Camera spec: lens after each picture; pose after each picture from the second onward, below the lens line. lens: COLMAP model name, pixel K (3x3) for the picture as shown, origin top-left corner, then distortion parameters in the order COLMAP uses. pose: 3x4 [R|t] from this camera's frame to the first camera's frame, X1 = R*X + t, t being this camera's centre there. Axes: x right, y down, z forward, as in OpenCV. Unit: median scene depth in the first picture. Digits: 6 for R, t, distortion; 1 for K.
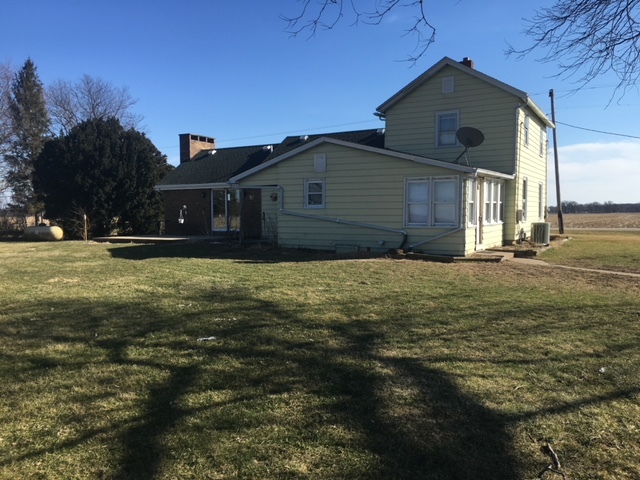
lens RADIAL K [[563.7, 0, 320.0], [0, 563.7, 240.0], [0, 0, 1]] dist [0.089012, -0.000078]
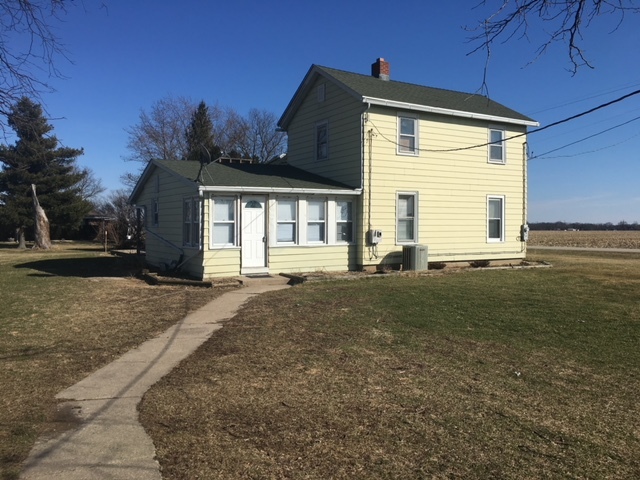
lens RADIAL K [[566.3, 0, 320.0], [0, 566.3, 240.0], [0, 0, 1]] dist [-0.001739, -0.086068]
pose [[0.878949, 0.013385, -0.476727, 0.698707], [-0.023617, 0.999601, -0.015476, -0.022148], [0.476330, 0.024862, 0.878915, 0.209757]]
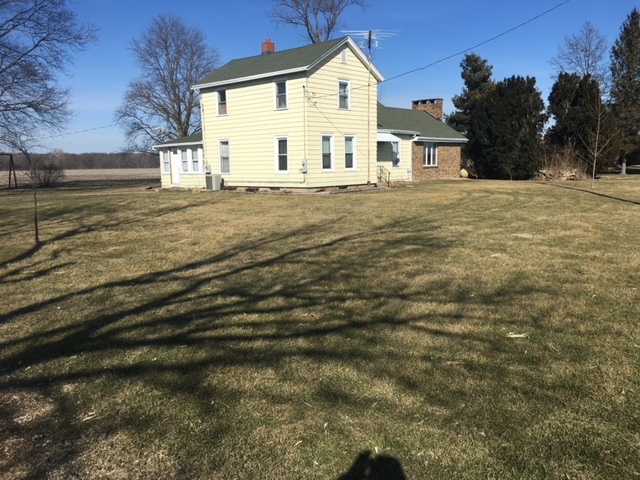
lens RADIAL K [[566.3, 0, 320.0], [0, 566.3, 240.0], [0, 0, 1]] dist [-0.001739, -0.086068]
pose [[-0.217230, 0.144537, -0.965360, 1.735289], [-0.021301, 0.988039, 0.152726, -0.090881], [0.975888, 0.053740, -0.211553, 1.624016]]
